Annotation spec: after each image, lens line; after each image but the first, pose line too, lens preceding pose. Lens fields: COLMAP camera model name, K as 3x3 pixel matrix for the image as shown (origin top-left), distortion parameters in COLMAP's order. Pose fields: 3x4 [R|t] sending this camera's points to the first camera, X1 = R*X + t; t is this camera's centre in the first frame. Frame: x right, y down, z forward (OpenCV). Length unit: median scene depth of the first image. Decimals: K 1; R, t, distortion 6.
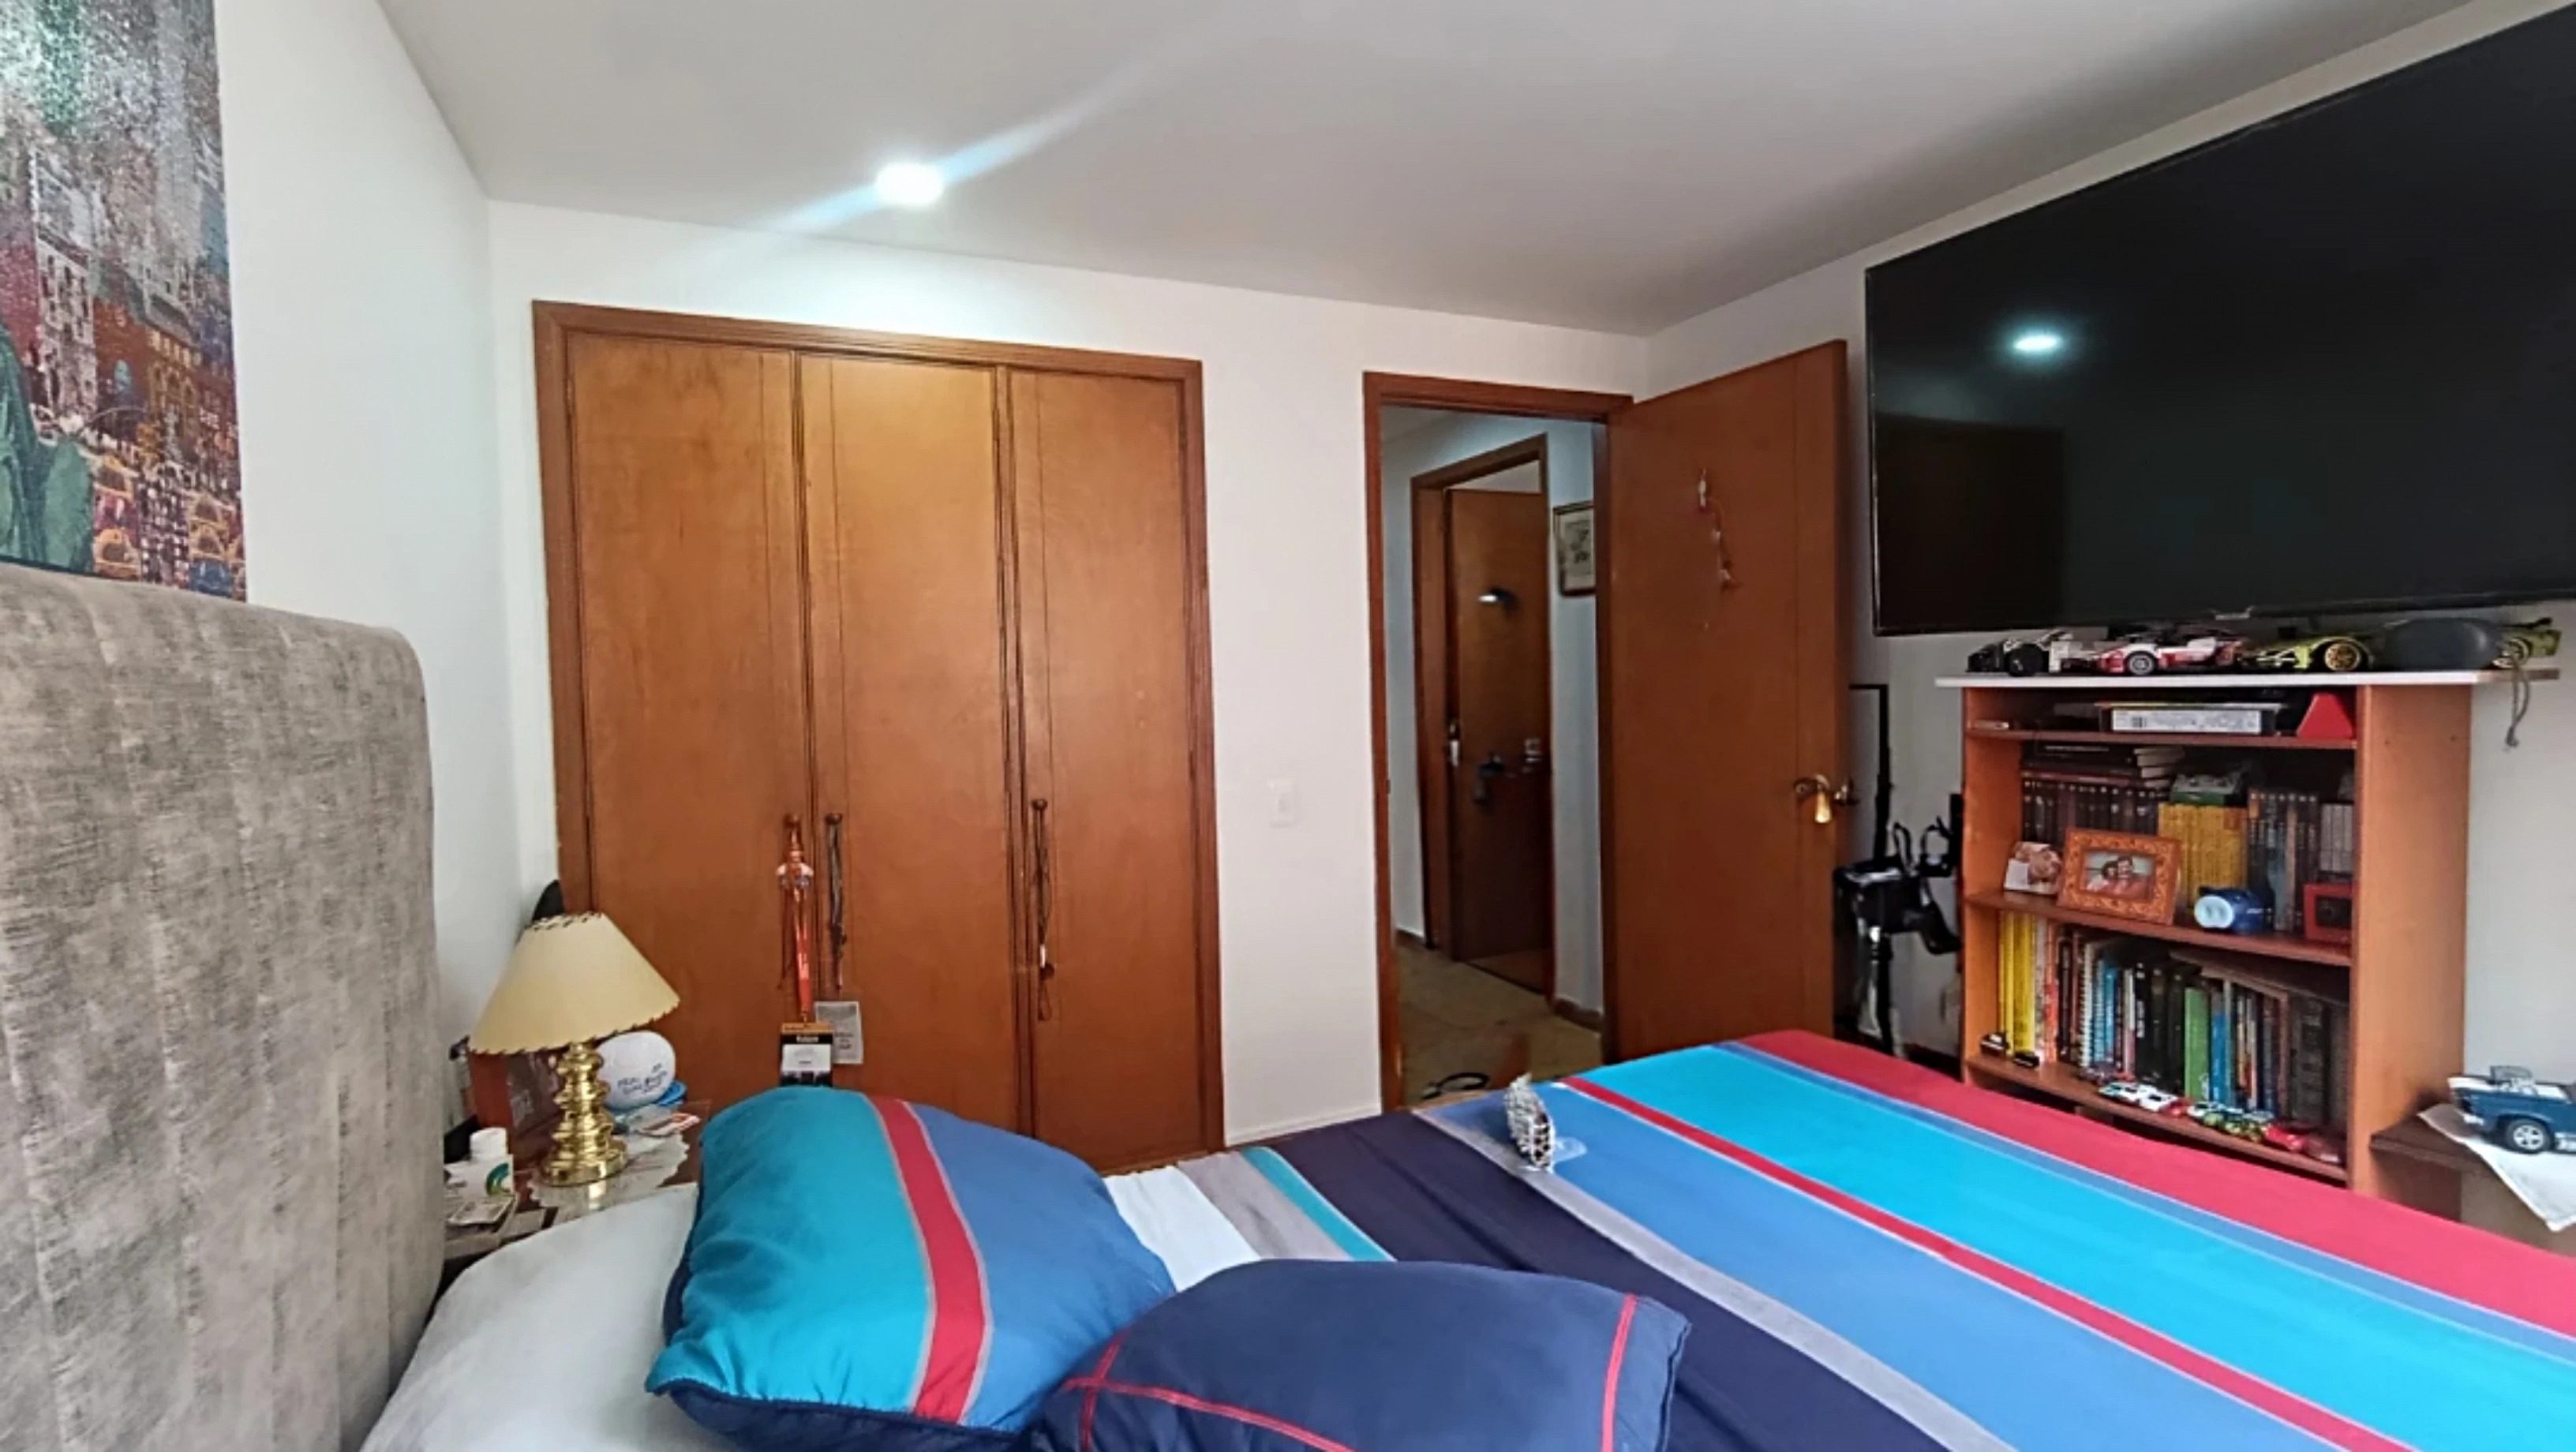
lens RADIAL K [[1174.0, 0, 1290.3], [0, 1174.0, 719.0], [0, 0, 1]] dist [-0.017132, -0.000095]
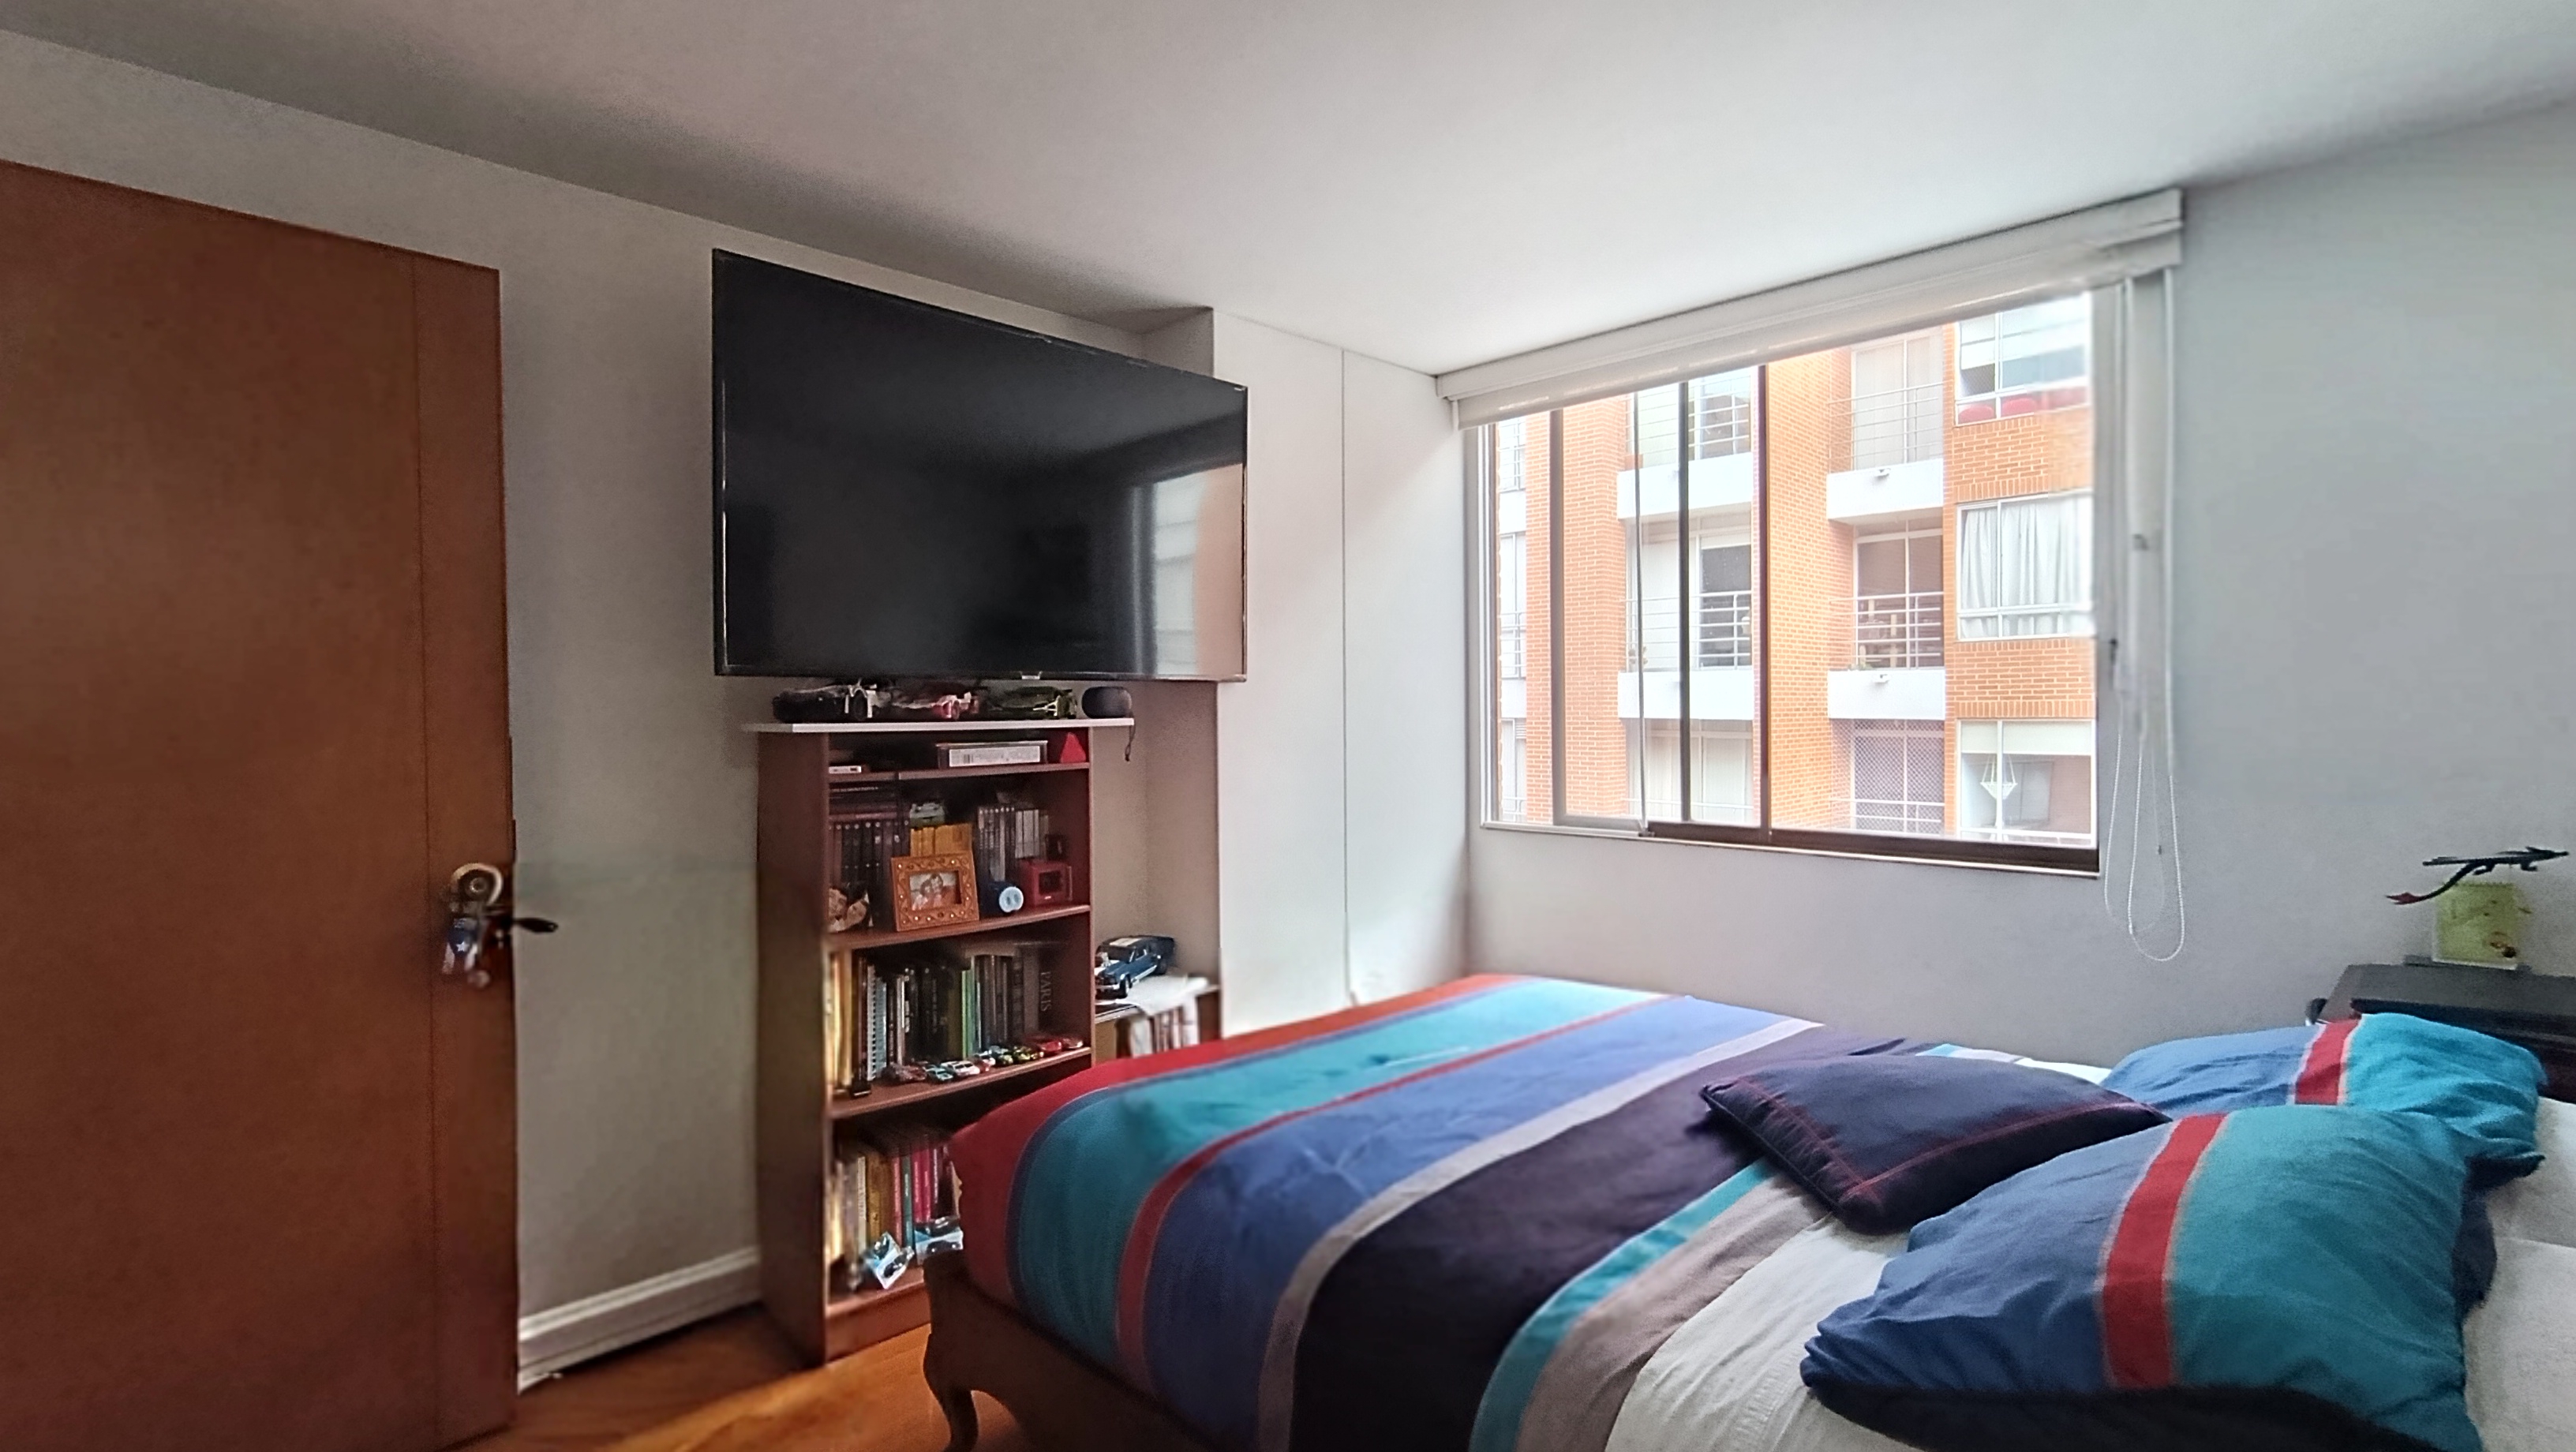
lens RADIAL K [[1174.0, 0, 1290.8], [0, 1174.0, 718.5], [0, 0, 1]] dist [-0.017132, -0.000095]
pose [[-0.347241, 0.013686, 0.937676, -0.560893], [0.044804, 0.998994, 0.002011, -0.027795], [-0.936705, 0.042710, -0.347505, 1.138664]]
